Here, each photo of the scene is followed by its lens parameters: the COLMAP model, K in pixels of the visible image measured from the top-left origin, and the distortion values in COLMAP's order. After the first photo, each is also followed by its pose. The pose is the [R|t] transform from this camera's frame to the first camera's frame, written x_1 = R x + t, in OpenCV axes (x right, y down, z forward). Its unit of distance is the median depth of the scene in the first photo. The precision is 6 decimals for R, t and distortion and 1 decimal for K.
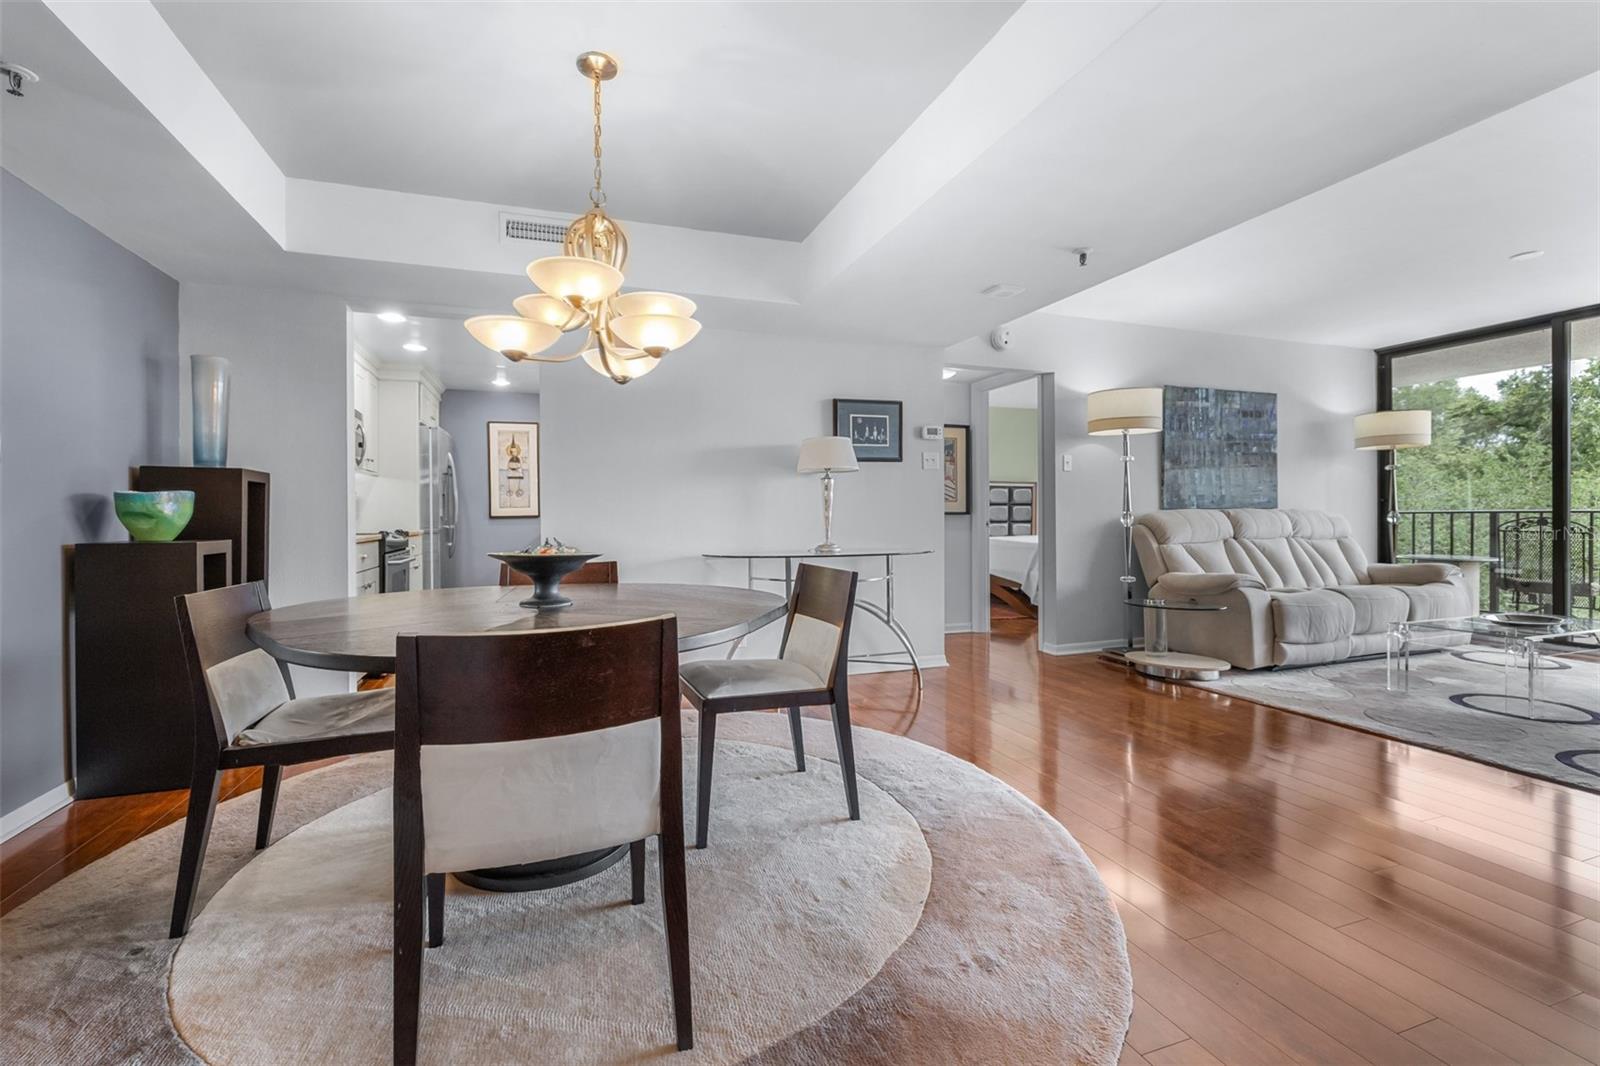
lens RADIAL K [[684.6, 0, 794.2], [0, 684.6, 537.0], [0, 0, 1]] dist [-0.000907, -0.000408]
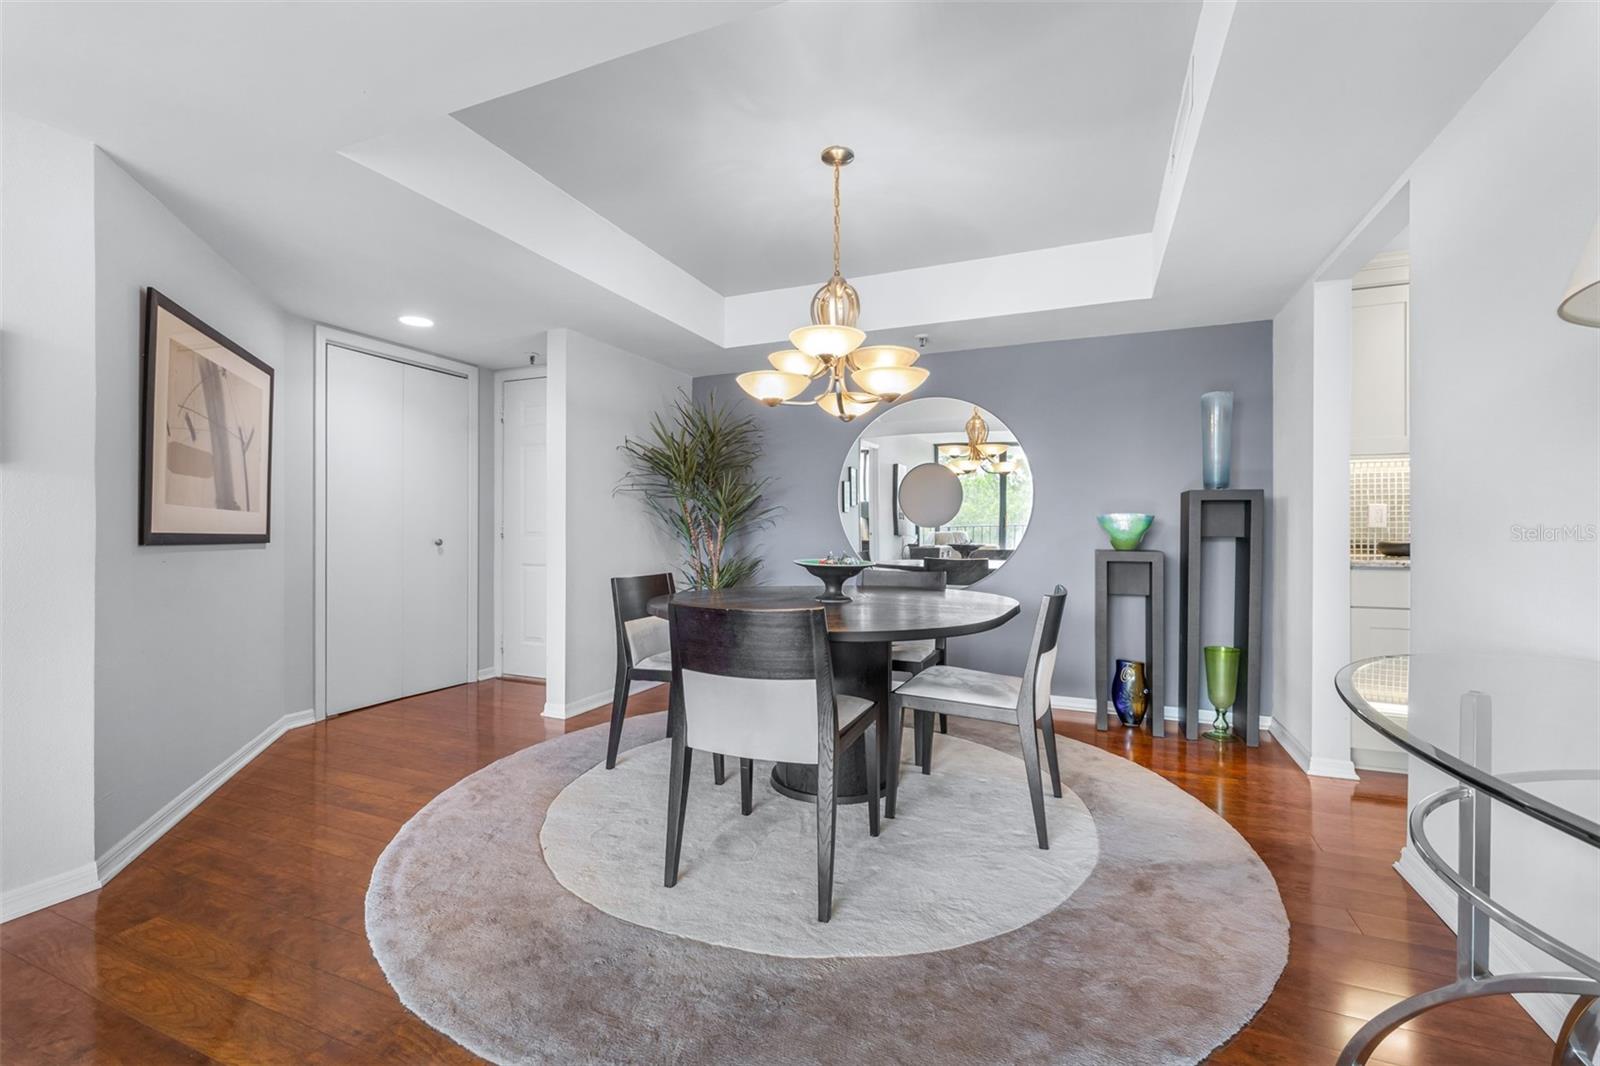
lens RADIAL K [[666.3, 0, 799.6], [0, 666.3, 539.3], [0, 0, 1]] dist [0.000247, -0.000018]
pose [[-0.674746, 0.016603, -0.737863, 0.305194], [-0.020150, 0.998960, 0.040905, -0.036308], [0.737775, 0.042468, -0.673710, 0.871238]]
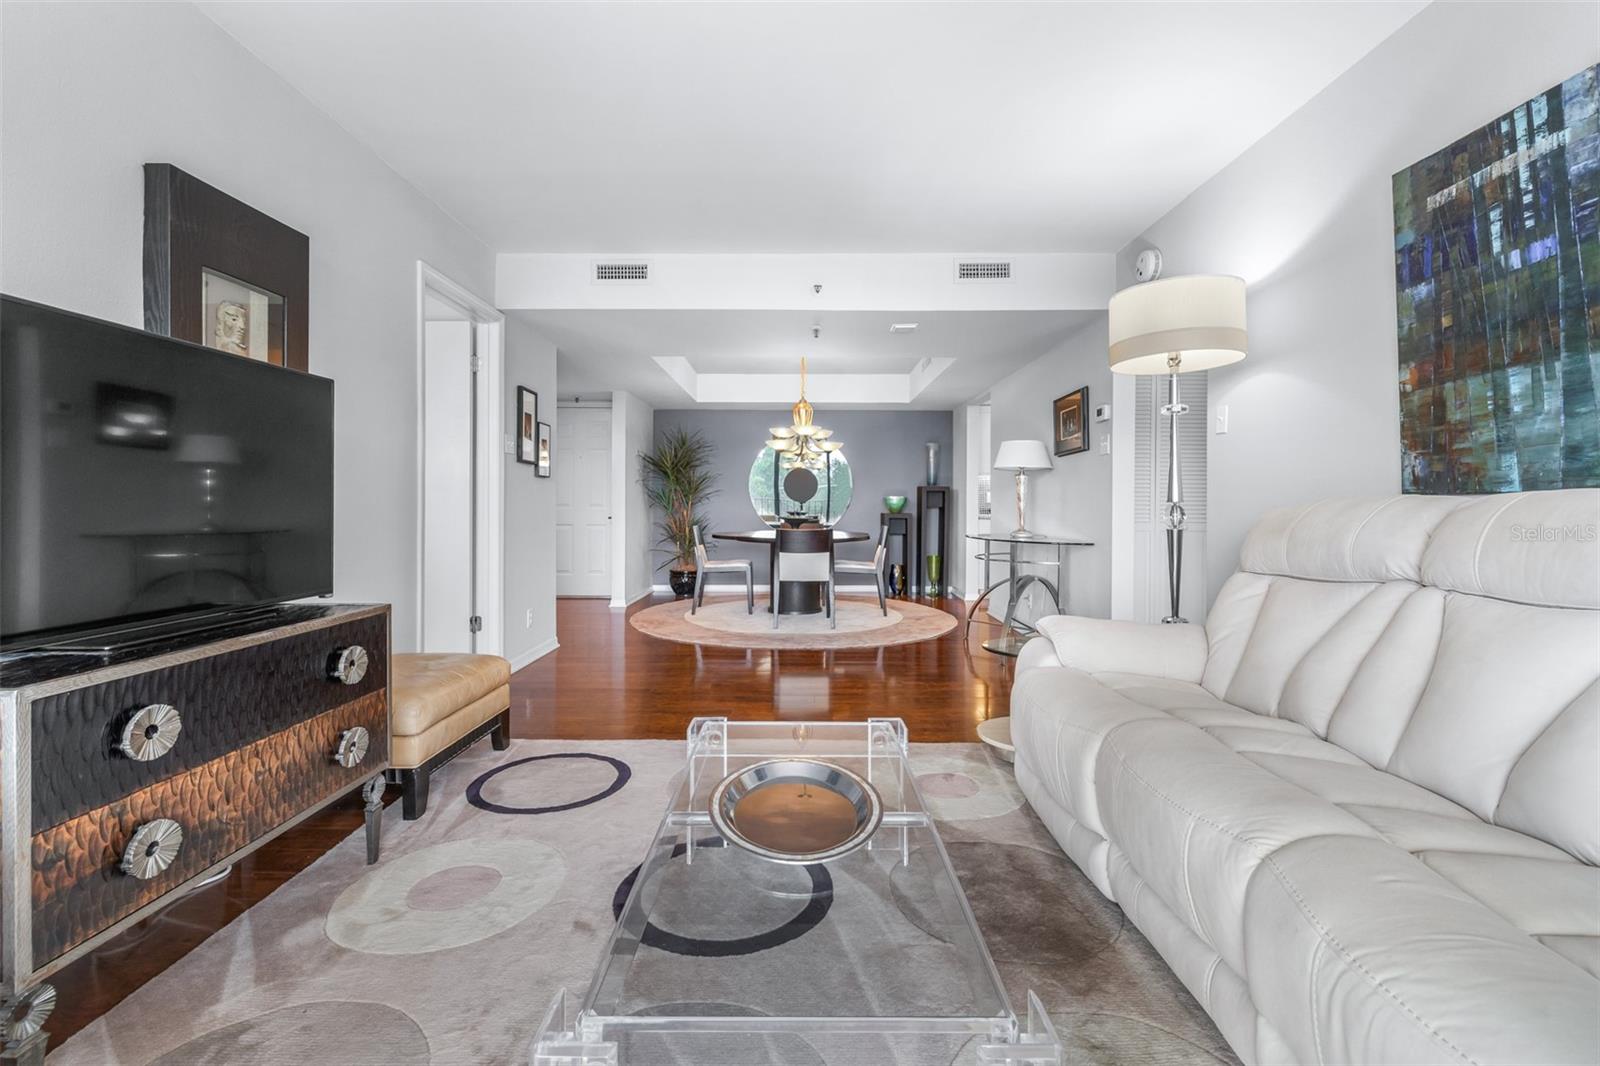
lens RADIAL K [[684.6, 0, 794.2], [0, 684.6, 537.0], [0, 0, 1]] dist [-0.000907, -0.000408]
pose [[-0.338680, 0.048182, -0.939667, 1.227218], [-0.028528, 0.997703, 0.061440, -0.037698], [0.940469, 0.047615, -0.336528, 0.975715]]
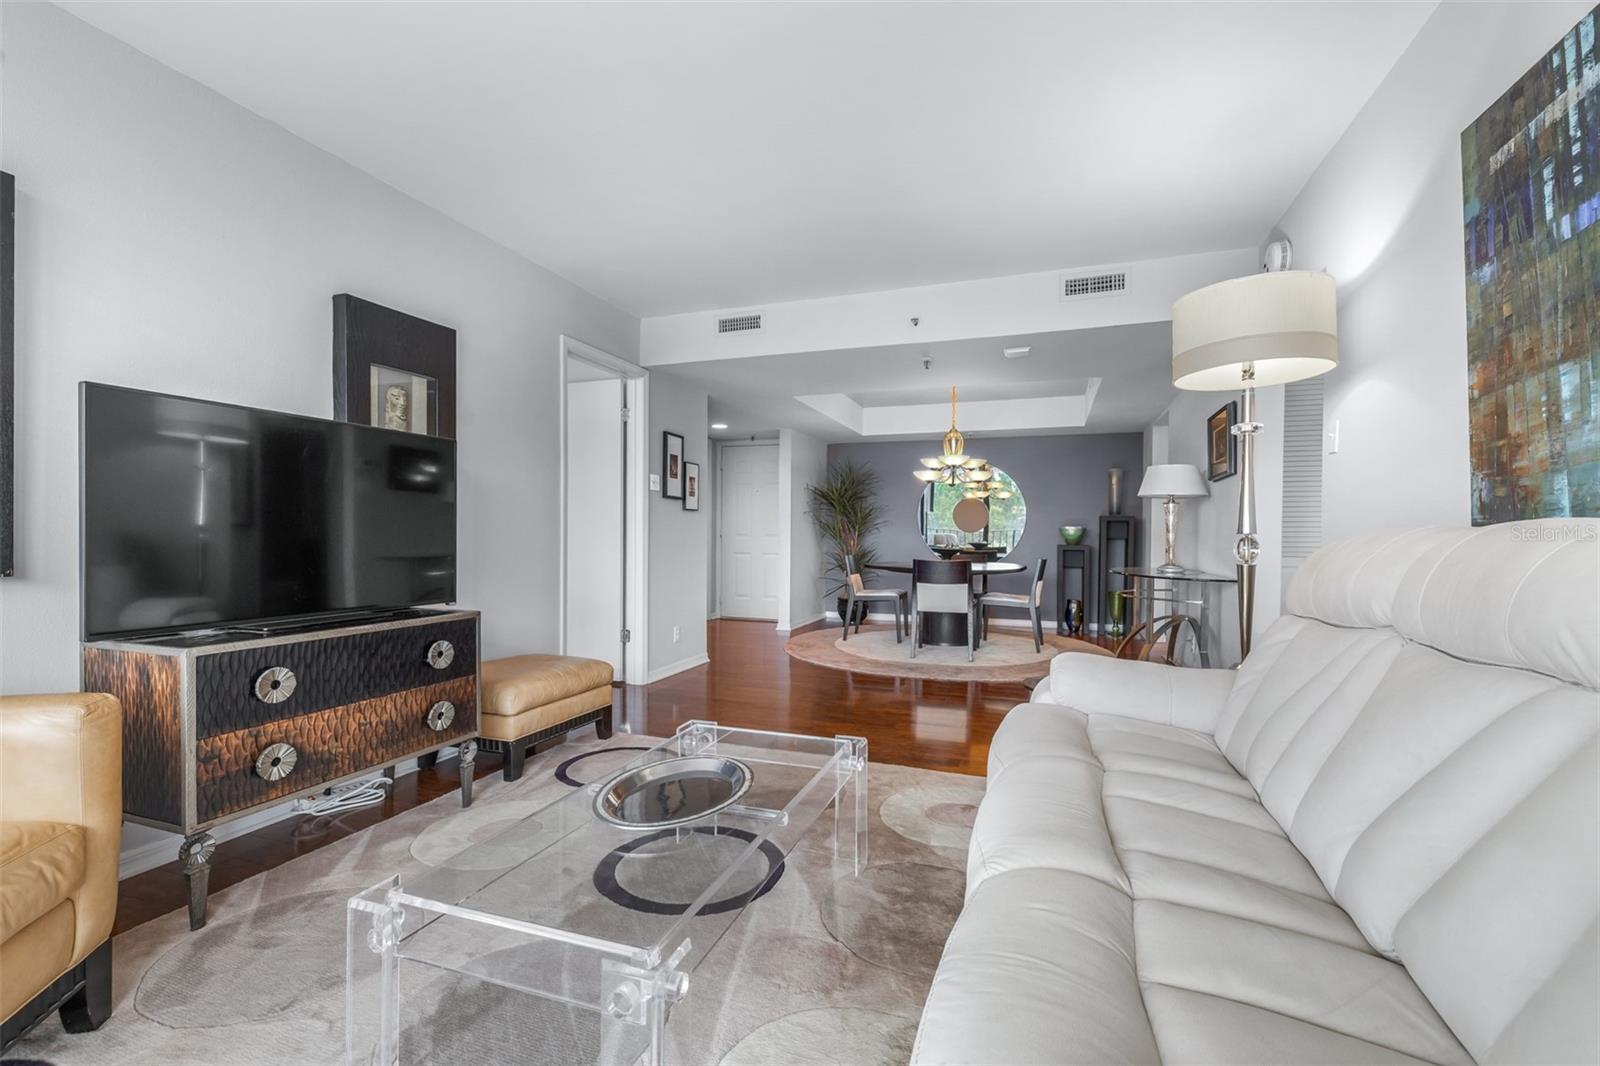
lens RADIAL K [[685.9, 0, 800.1], [0, 685.9, 576.1], [0, 0, 1]] dist [-0.001865, -0.000545]
pose [[-0.628200, 0.049264, -0.776491, 1.177636], [-0.024418, 0.996254, 0.082962, -0.044003], [0.777668, 0.071077, -0.624644, 1.157314]]
